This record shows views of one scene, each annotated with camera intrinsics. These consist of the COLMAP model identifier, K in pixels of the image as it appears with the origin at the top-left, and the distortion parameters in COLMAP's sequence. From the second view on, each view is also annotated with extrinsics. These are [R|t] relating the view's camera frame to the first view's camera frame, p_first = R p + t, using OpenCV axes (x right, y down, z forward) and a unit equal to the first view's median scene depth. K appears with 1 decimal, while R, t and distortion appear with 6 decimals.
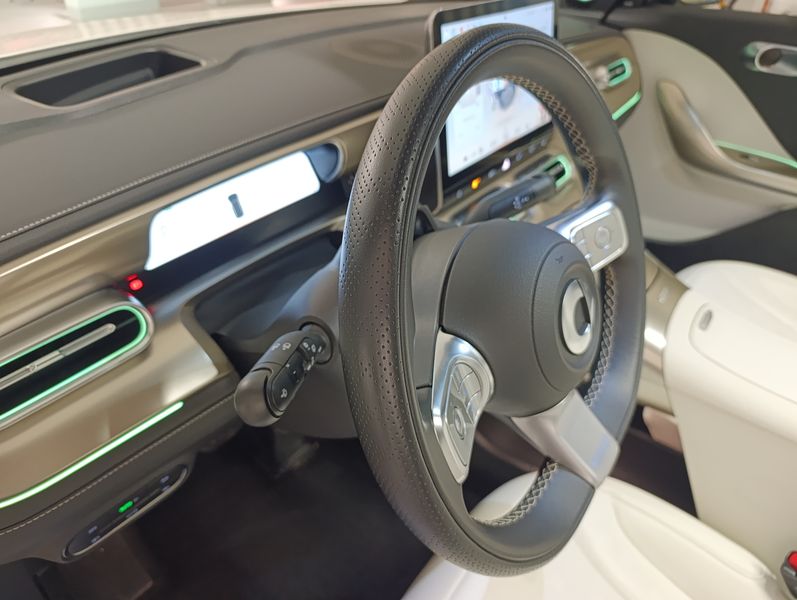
lens RADIAL K [[542.4, 0, 397.7], [0, 542.4, 300.7], [0, 0, 1]] dist [-0.011236, -0.023217]
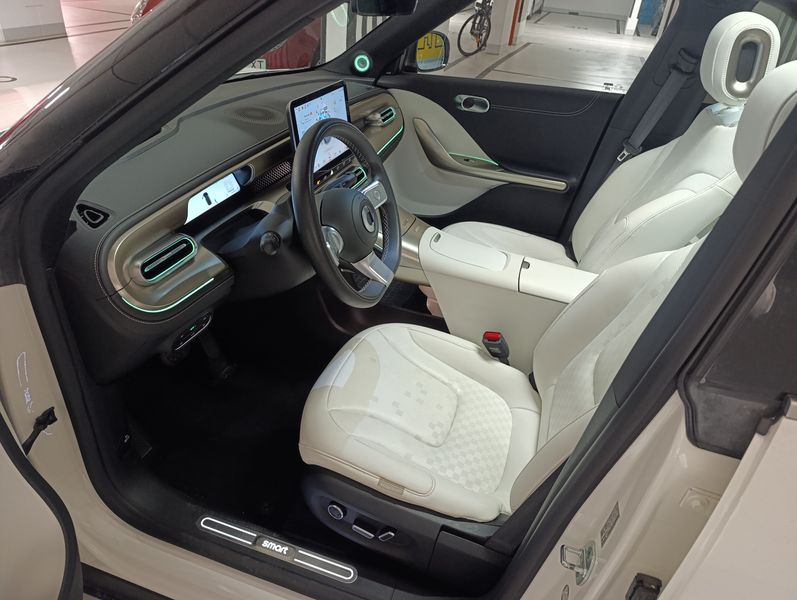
lens RADIAL K [[542.4, 0, 394.9], [0, 542.4, 304.2], [0, 0, 1]] dist [-0.011236, -0.023217]
pose [[0.945437, -0.140973, 0.293727, -0.260320], [0.151115, 0.988443, -0.012007, 0.320444], [-0.288640, 0.055738, 0.955814, -1.039872]]
